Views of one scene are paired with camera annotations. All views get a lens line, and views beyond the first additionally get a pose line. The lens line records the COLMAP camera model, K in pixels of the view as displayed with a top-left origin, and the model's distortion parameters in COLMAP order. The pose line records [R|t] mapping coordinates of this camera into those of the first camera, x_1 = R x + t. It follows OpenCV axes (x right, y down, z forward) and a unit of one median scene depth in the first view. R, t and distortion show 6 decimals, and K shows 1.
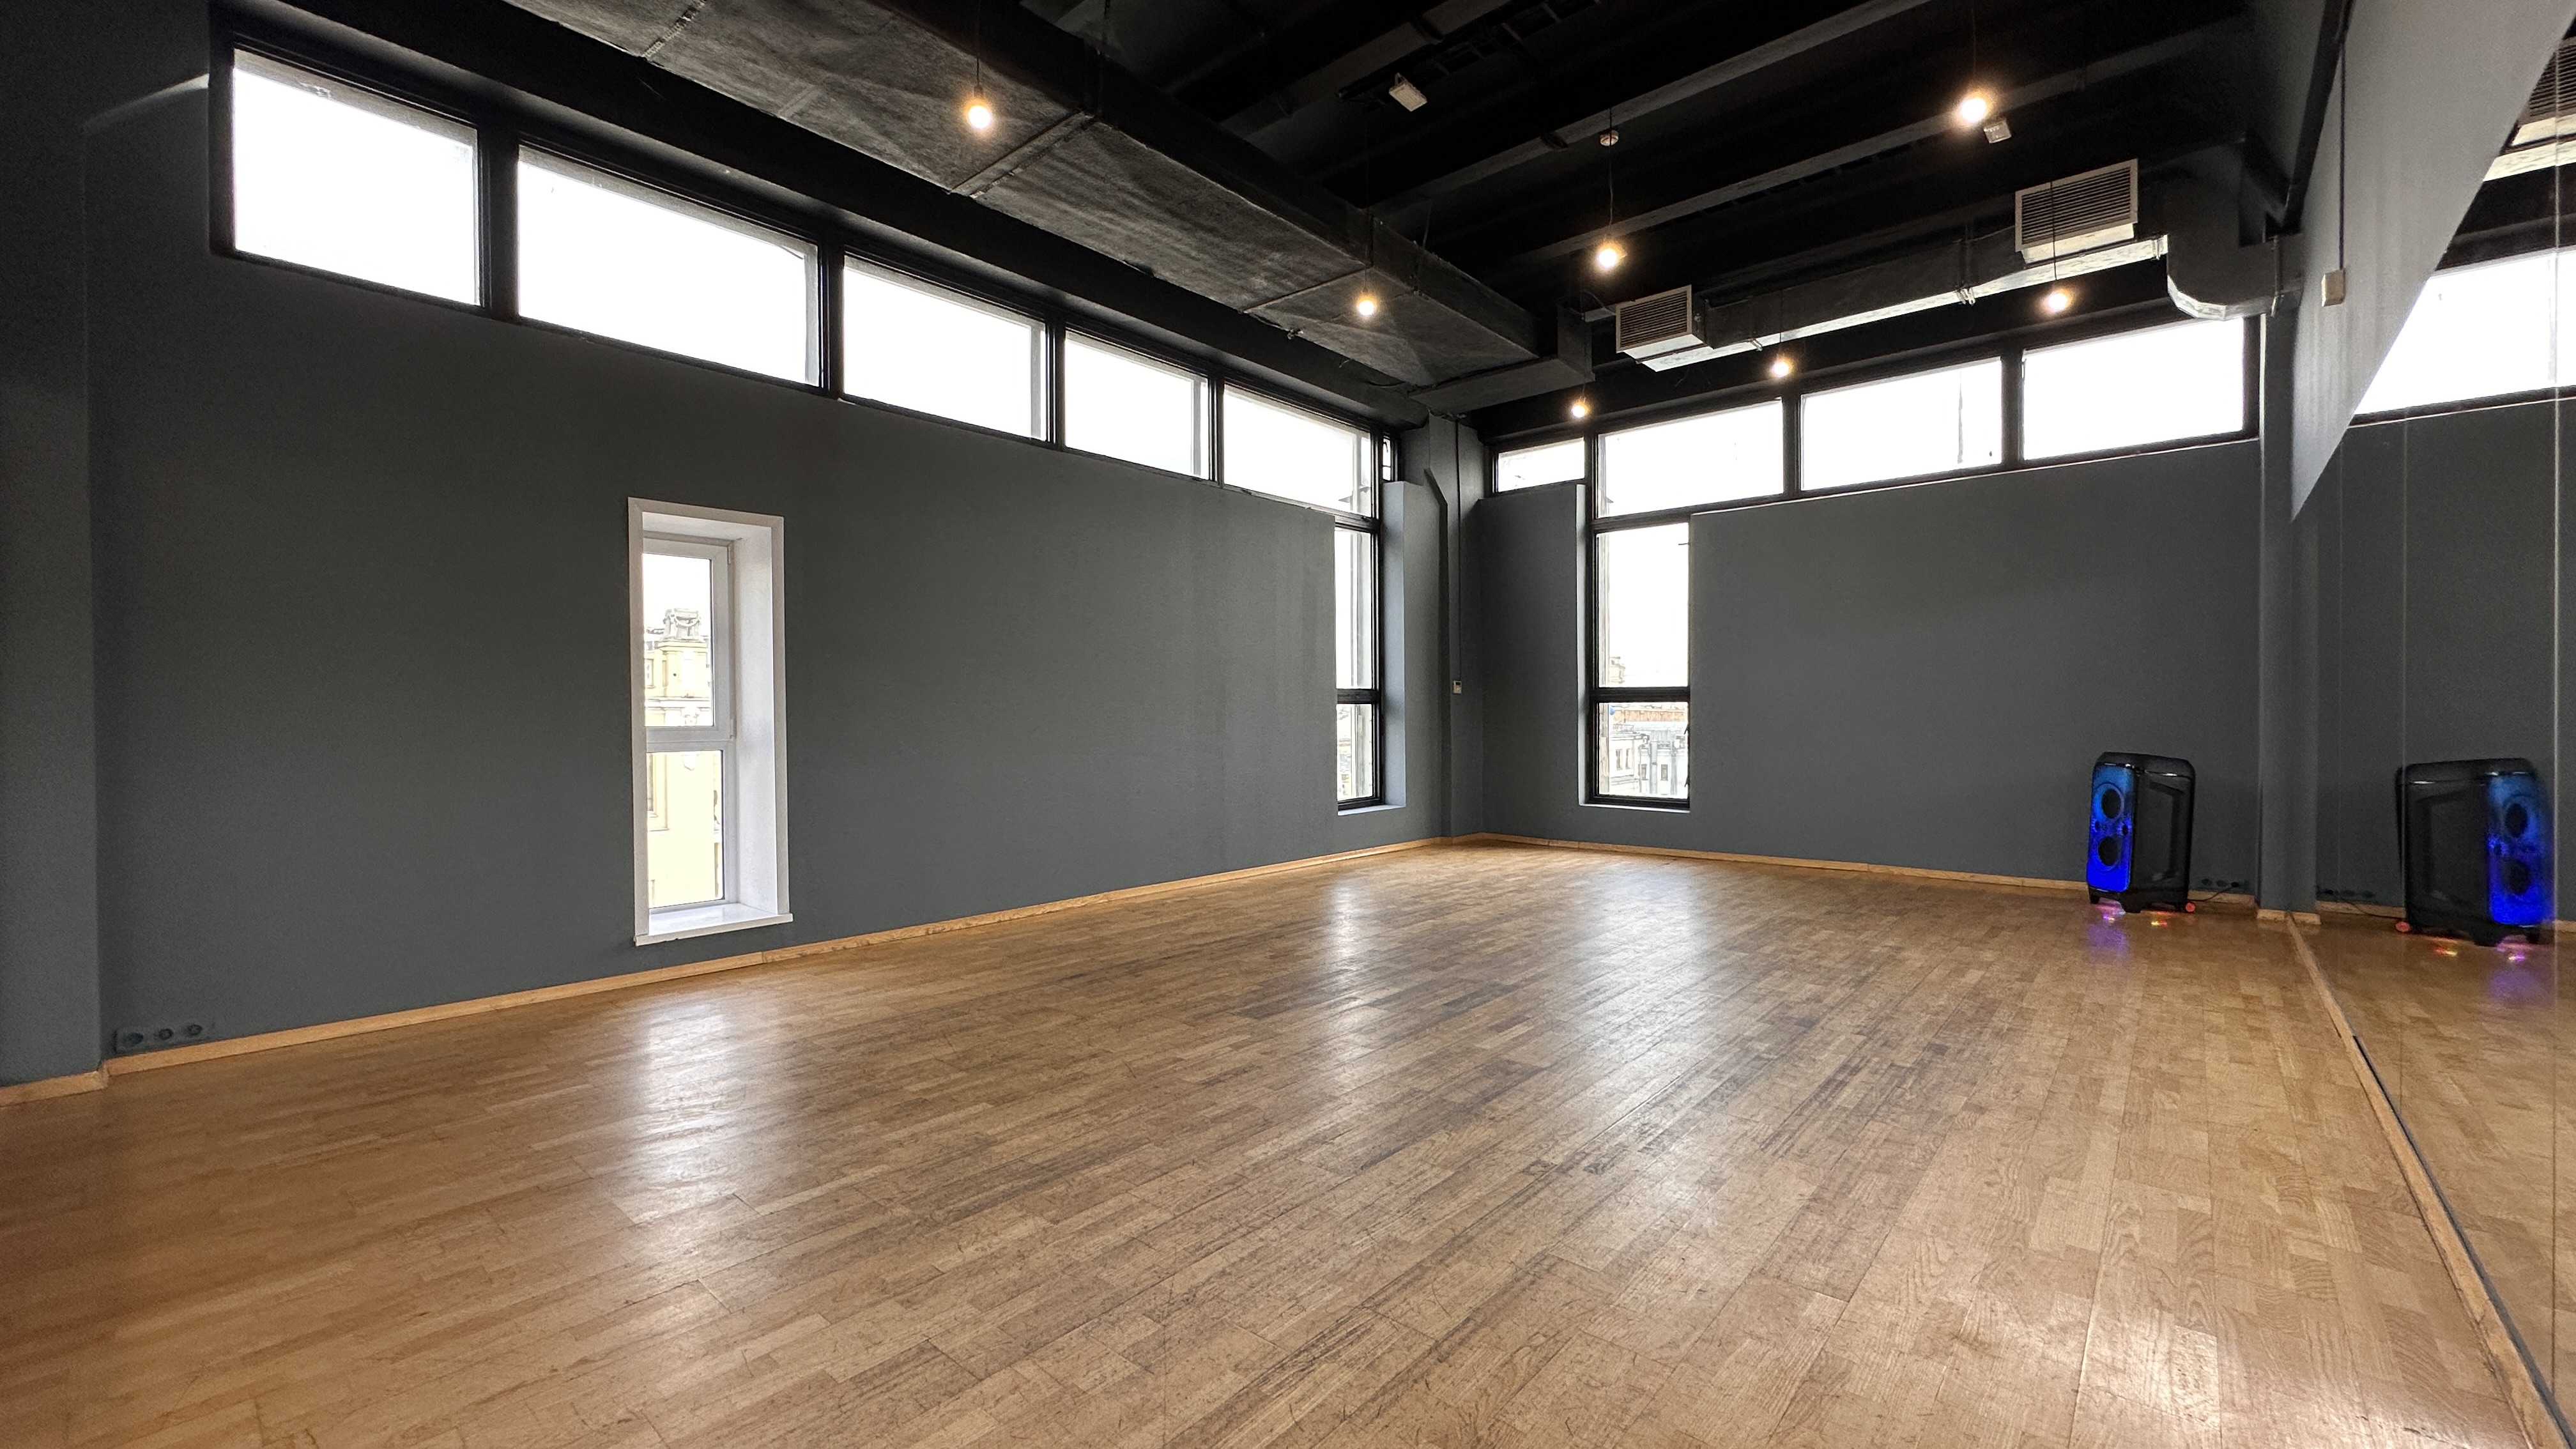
lens RADIAL K [[1023.1, 0, 1281.3], [0, 1023.1, 721.5], [0, 0, 1]] dist [-0.003123, -0.000156]
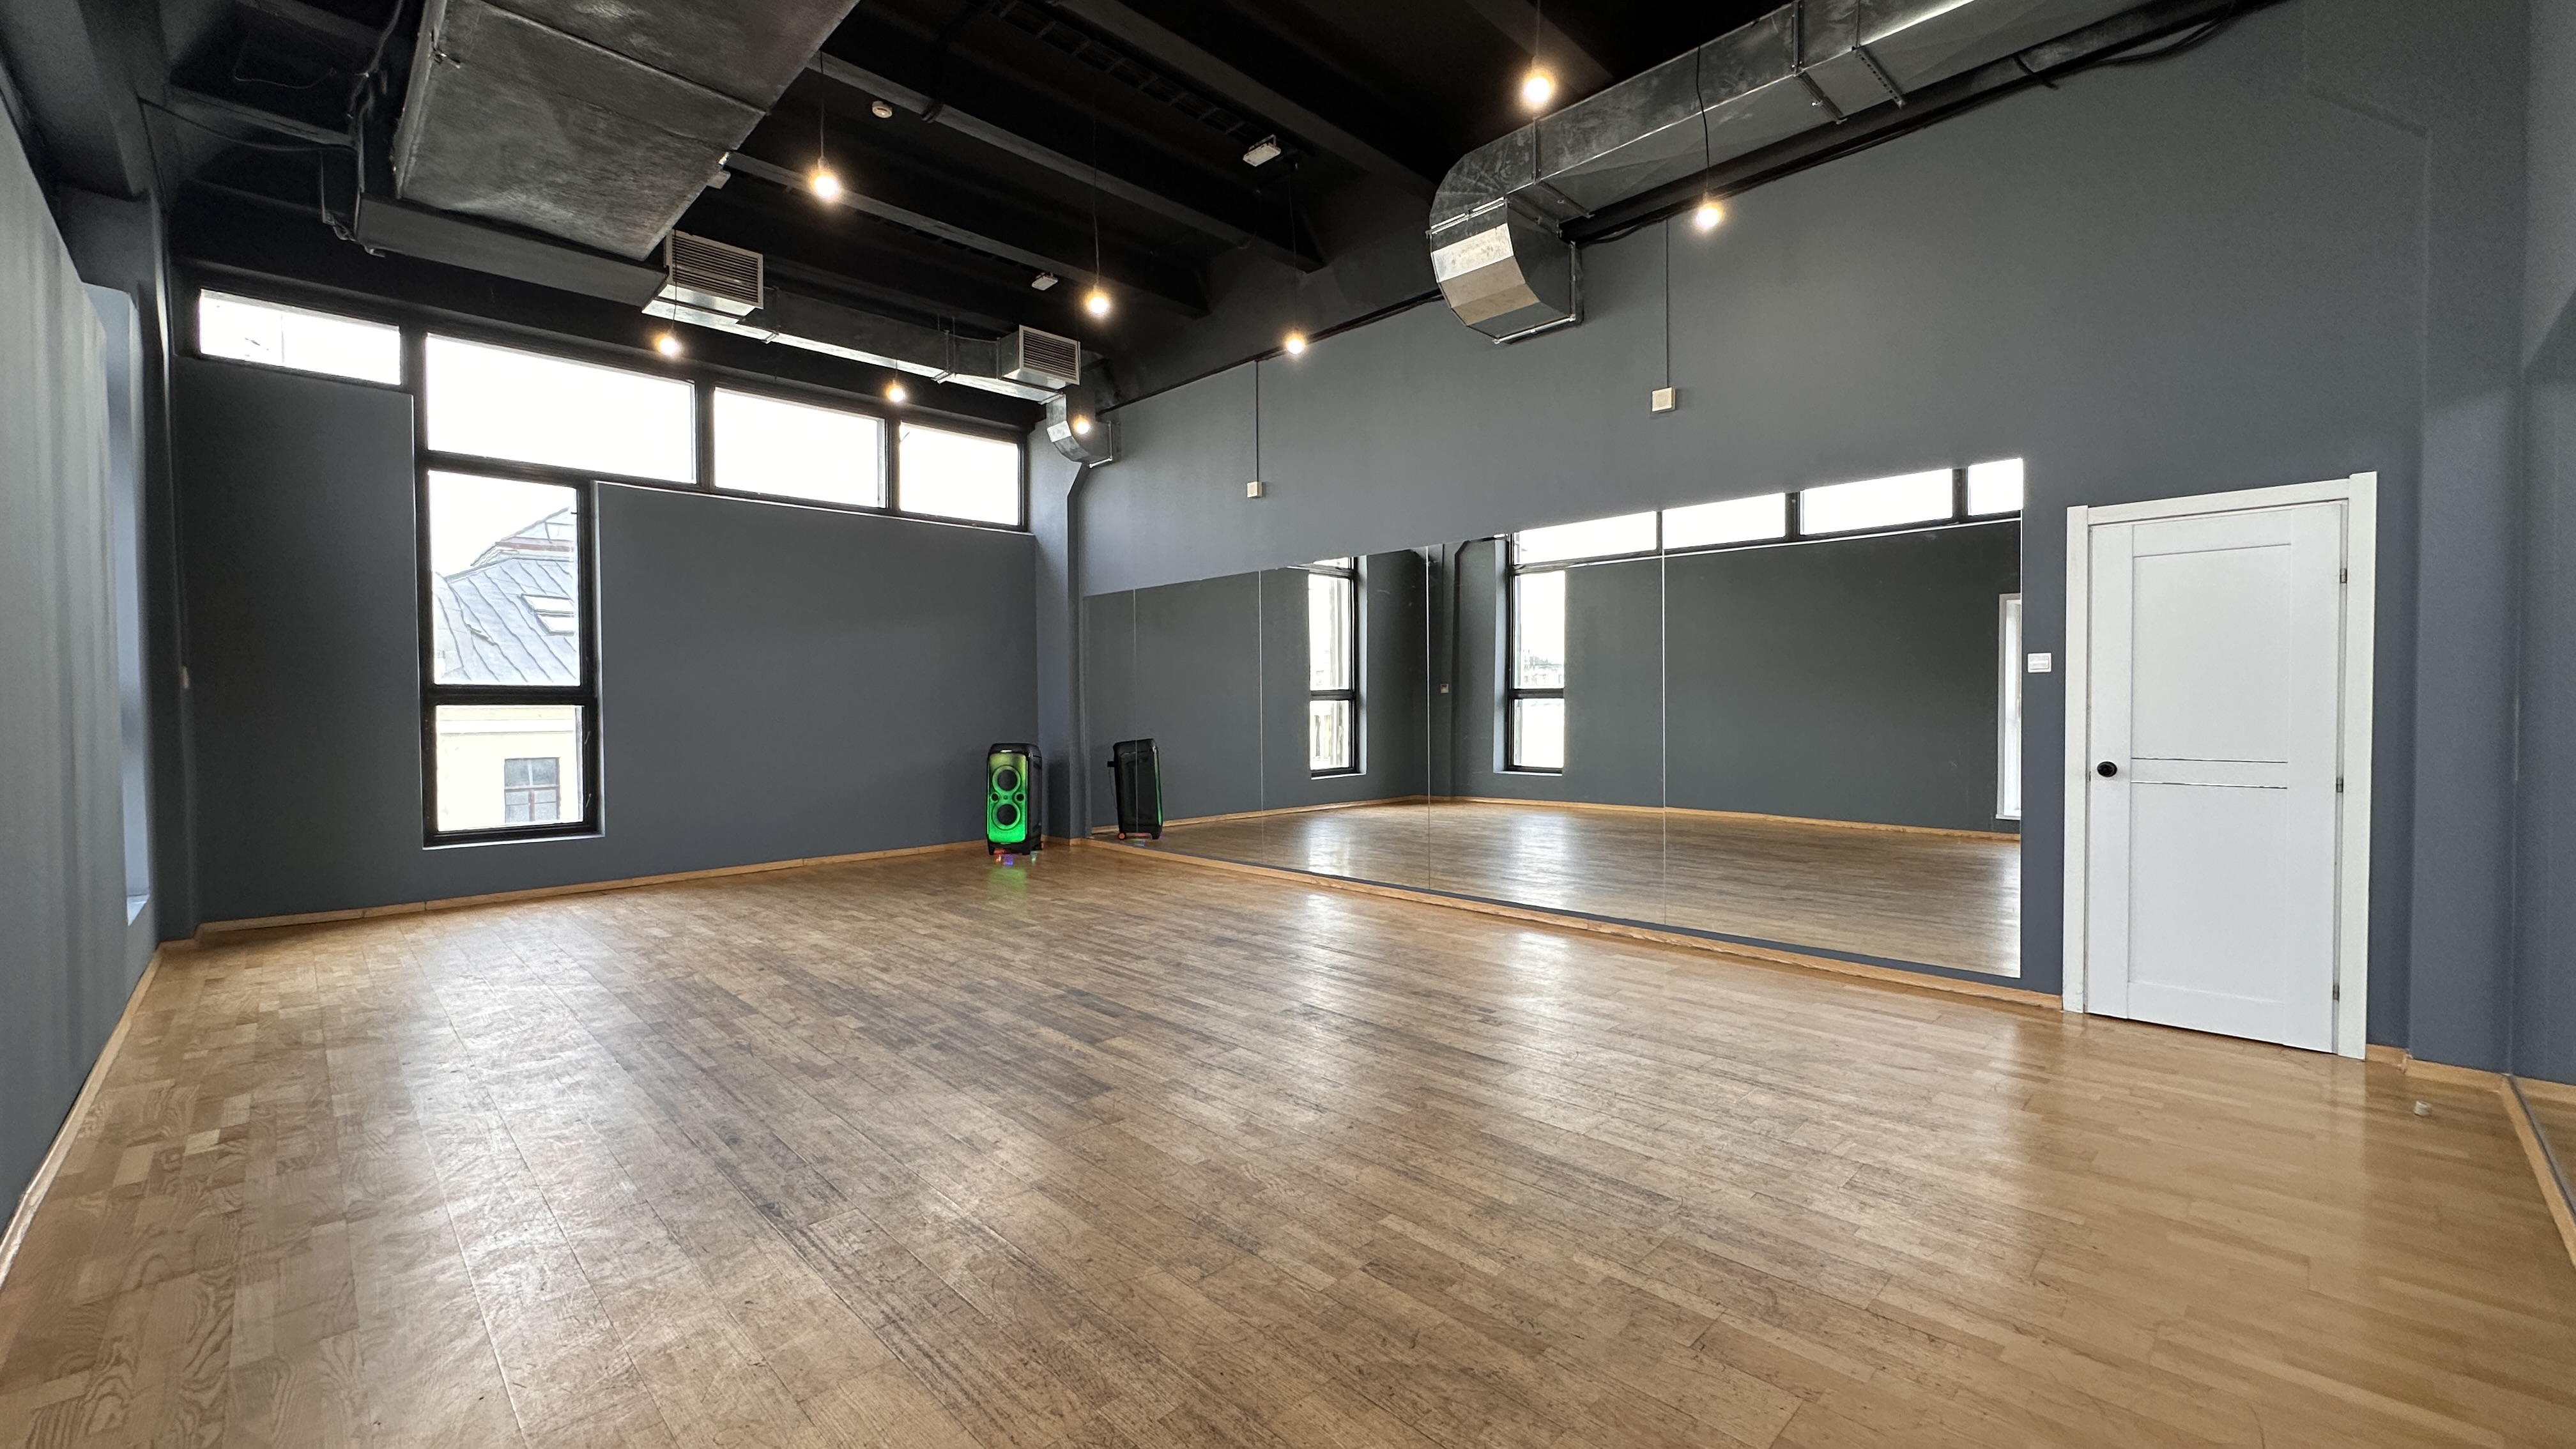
lens RADIAL K [[1023.1, 0, 1303.3], [0, 1023.1, 715.2], [0, 0, 1]] dist [-0.003123, -0.000156]
pose [[0.063136, -0.008219, 0.997971, -0.549761], [0.014082, 0.999874, 0.007344, -0.012228], [-0.997906, 0.013590, 0.063244, 0.512011]]
